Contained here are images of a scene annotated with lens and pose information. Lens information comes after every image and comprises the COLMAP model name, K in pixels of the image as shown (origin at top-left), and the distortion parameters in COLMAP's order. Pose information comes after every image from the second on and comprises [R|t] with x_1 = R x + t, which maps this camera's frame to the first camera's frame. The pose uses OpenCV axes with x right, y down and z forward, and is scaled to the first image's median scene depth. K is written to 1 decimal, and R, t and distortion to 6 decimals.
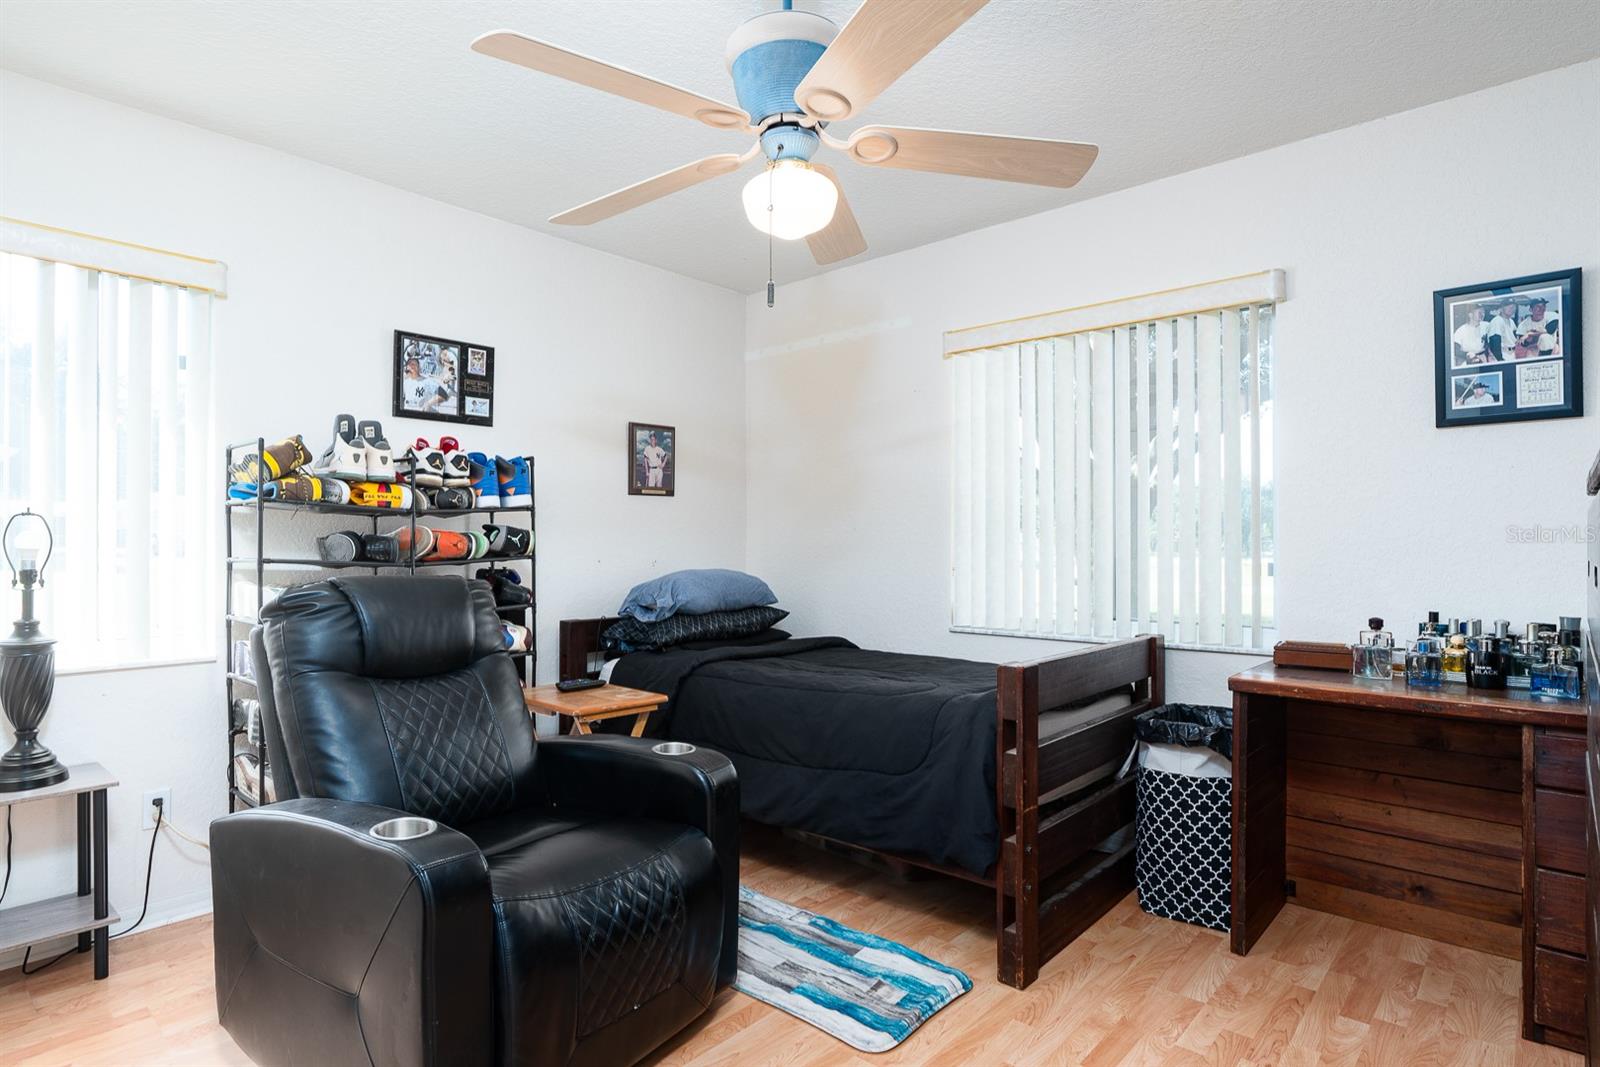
lens RADIAL K [[845.7, 0, 797.1], [0, 845.7, 533.5], [0, 0, 1]] dist [-0.002880, -0.001586]
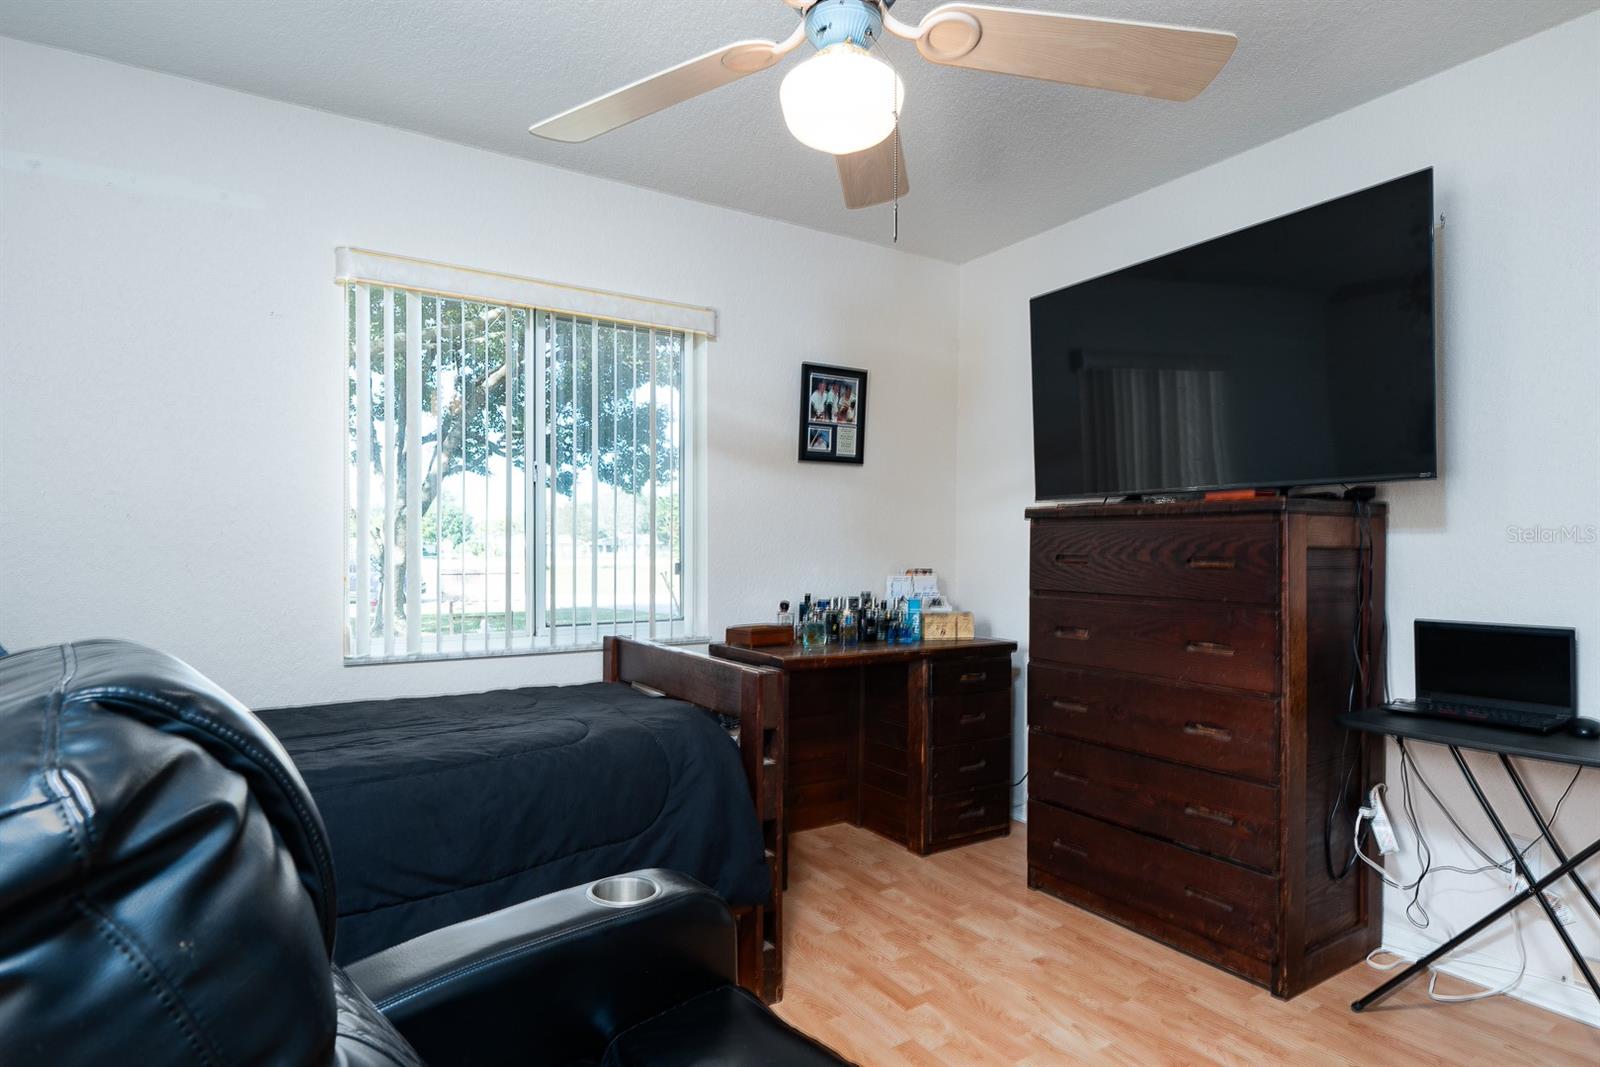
lens RADIAL K [[845.7, 0, 803.0], [0, 845.7, 548.3], [0, 0, 1]] dist [-0.002880, -0.001586]
pose [[0.280595, -0.002413, 0.959823, -0.607602], [-0.014536, 0.999871, 0.006763, 0.007703], [-0.959716, -0.015849, 0.280524, 0.644340]]
